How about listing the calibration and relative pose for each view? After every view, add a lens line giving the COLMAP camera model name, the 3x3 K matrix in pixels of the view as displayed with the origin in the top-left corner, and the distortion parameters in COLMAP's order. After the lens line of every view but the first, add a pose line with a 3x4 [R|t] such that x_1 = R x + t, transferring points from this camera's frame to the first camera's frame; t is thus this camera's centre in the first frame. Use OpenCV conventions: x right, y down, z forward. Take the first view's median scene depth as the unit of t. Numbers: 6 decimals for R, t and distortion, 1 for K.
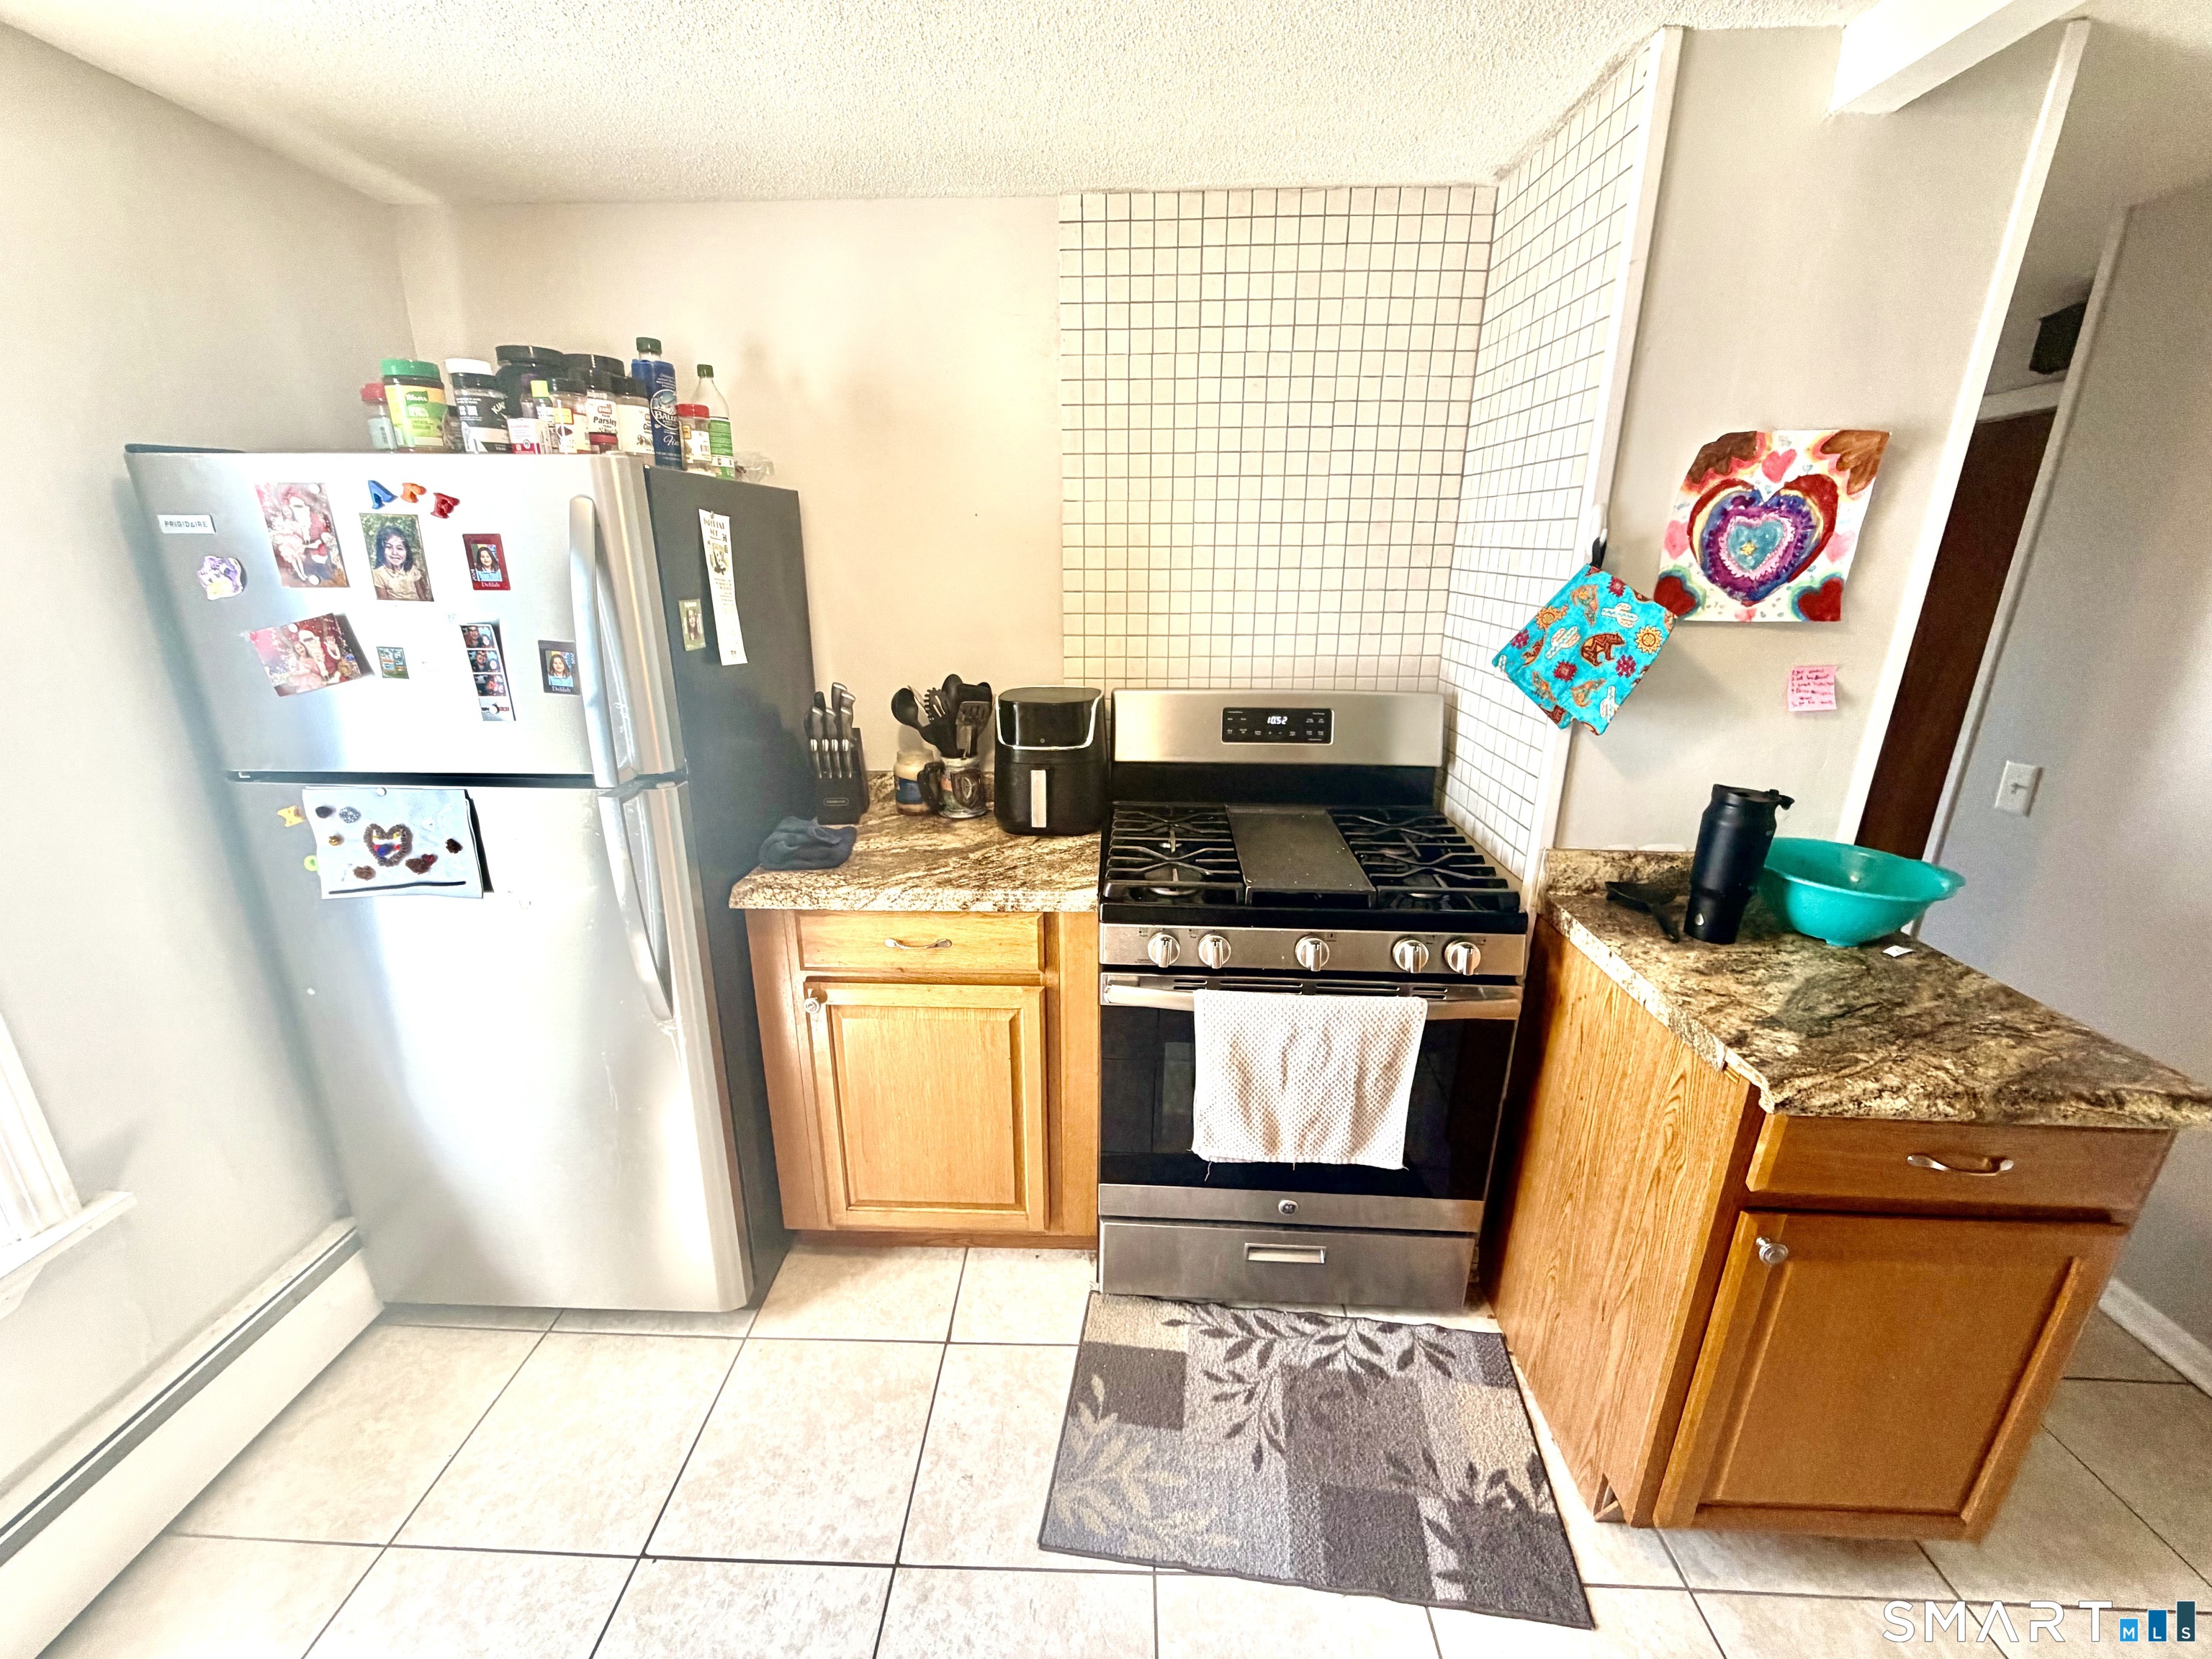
lens RADIAL K [[886.0, 0, 1106.0], [0, 886.0, 829.5], [0, 0, 1]] dist [0.002309, -0.000240]
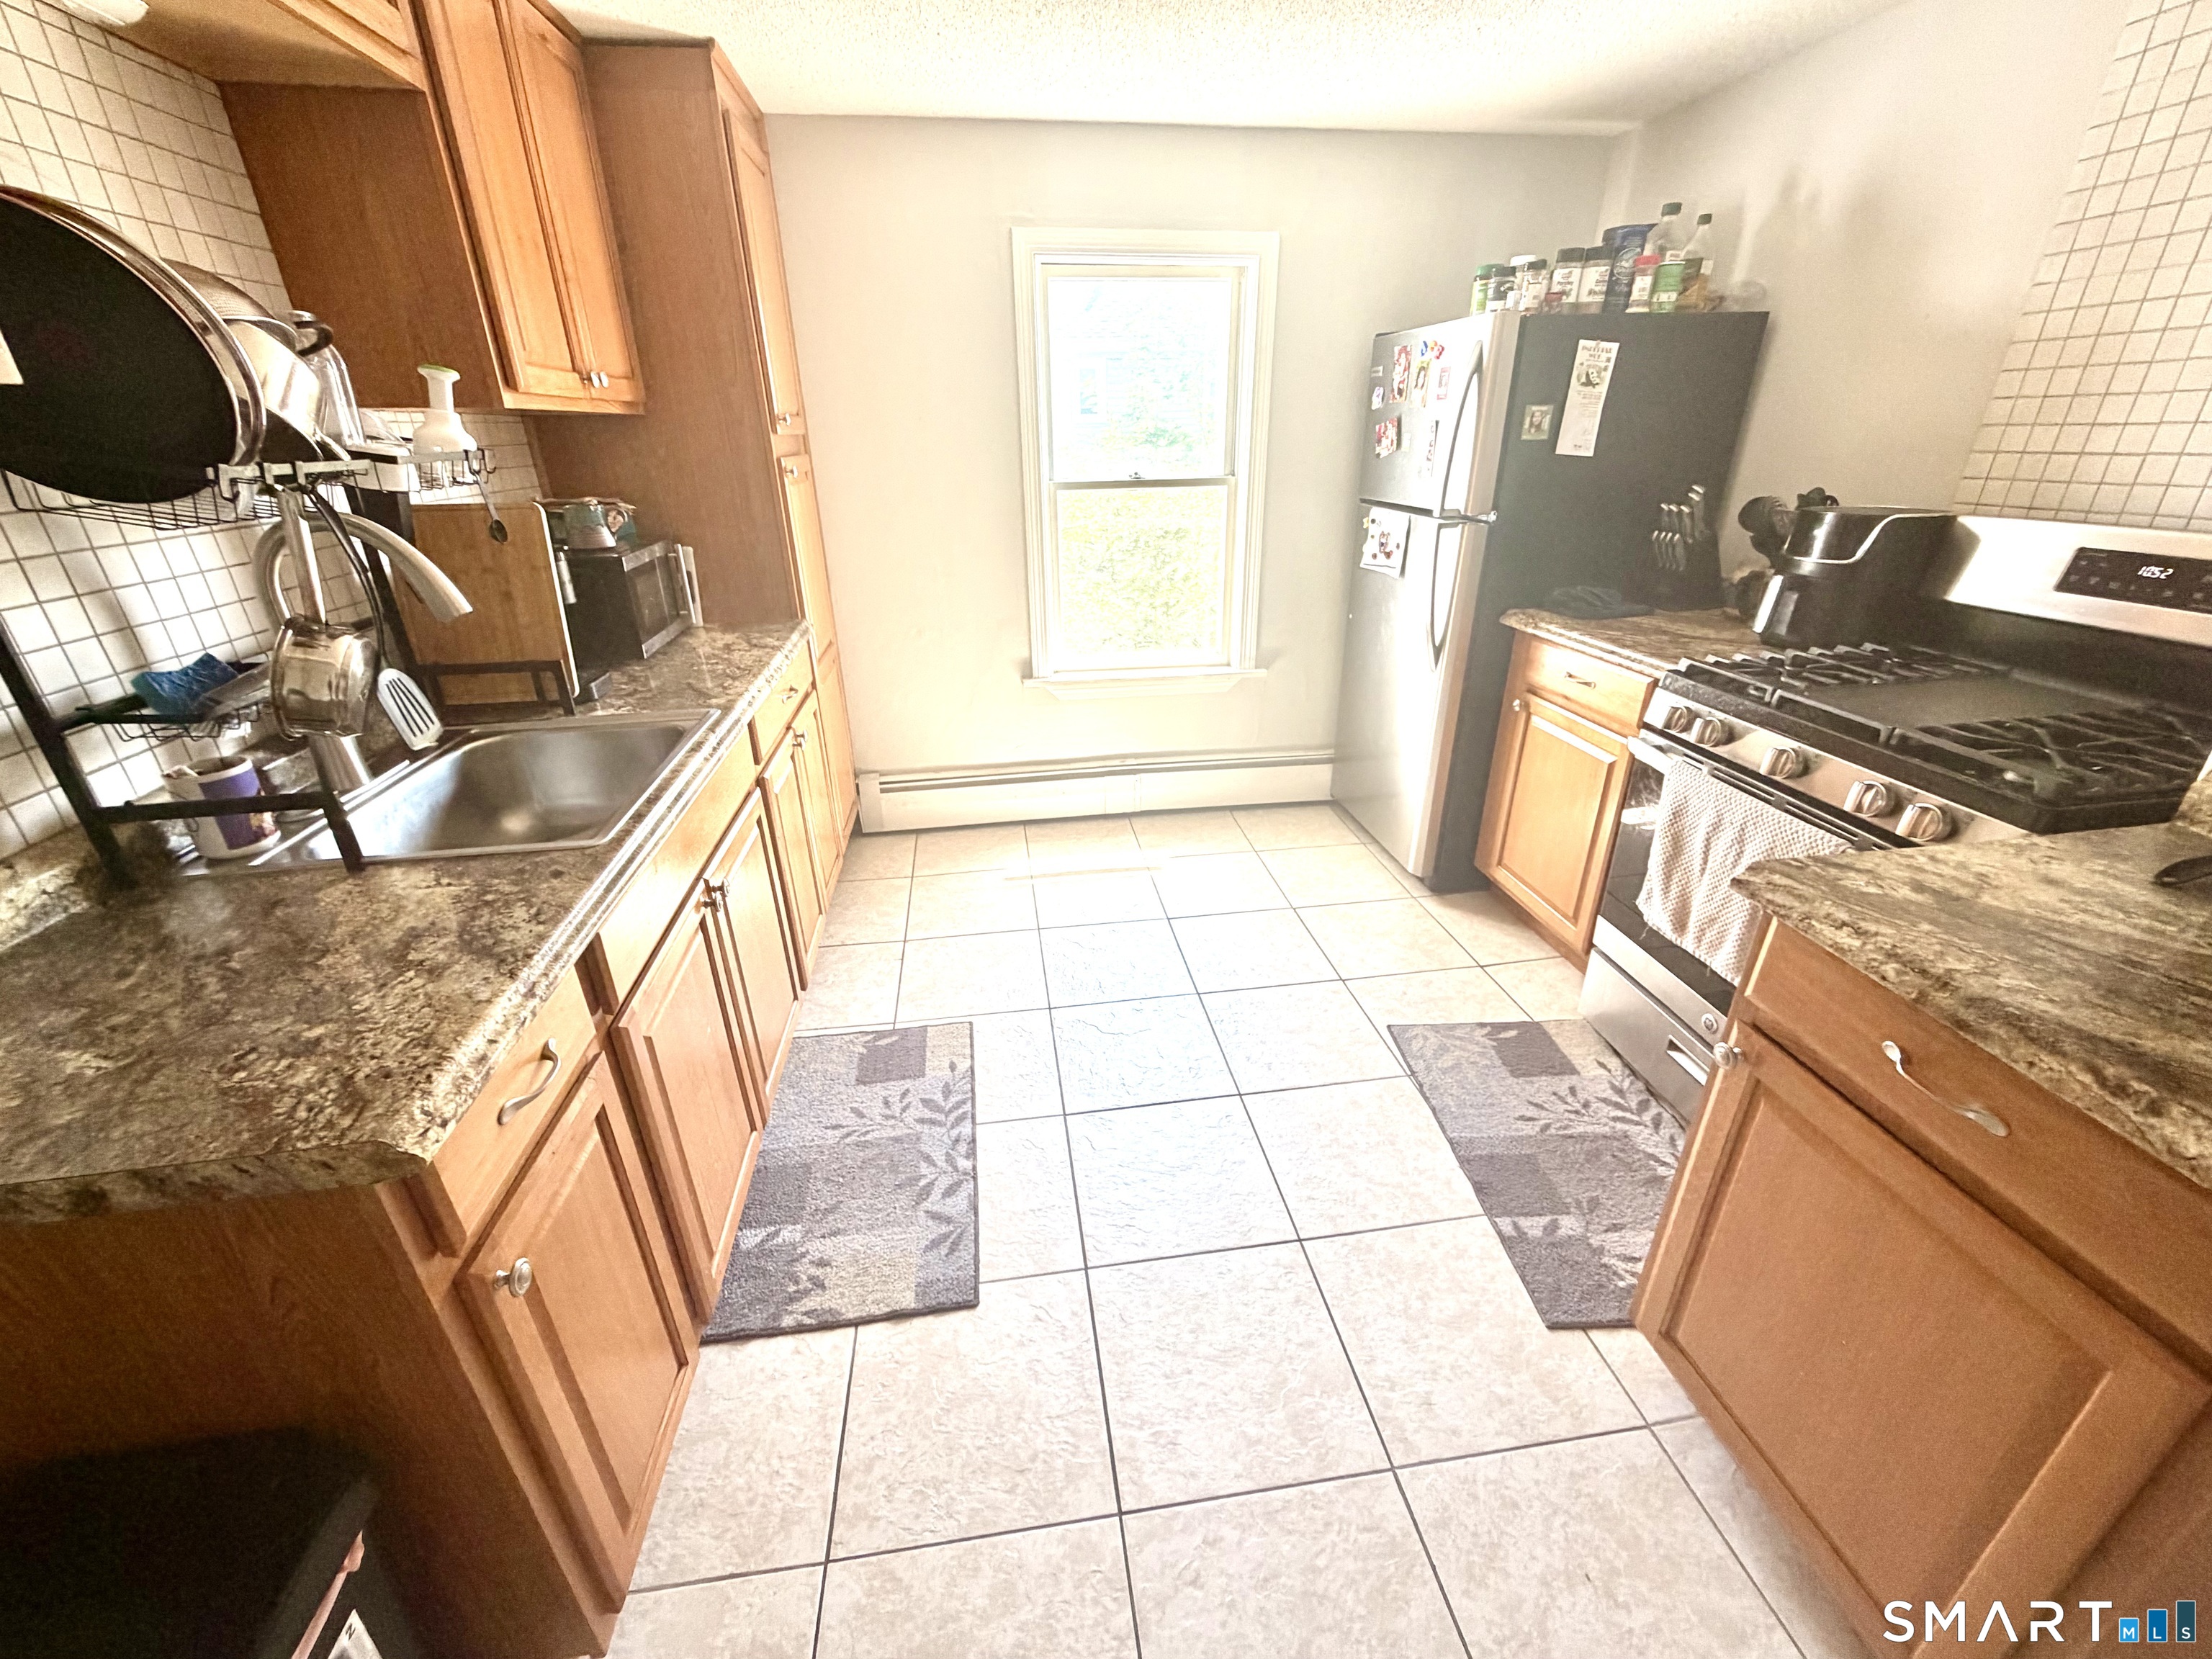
lens RADIAL K [[886.0, 0, 1106.0], [0, 886.0, 829.5], [0, 0, 1]] dist [0.002309, -0.000240]
pose [[0.171576, 0.401981, -0.899429, 0.931842], [-0.279886, 0.895238, 0.346716, 0.066060], [0.944577, 0.192249, 0.266110, 0.023771]]
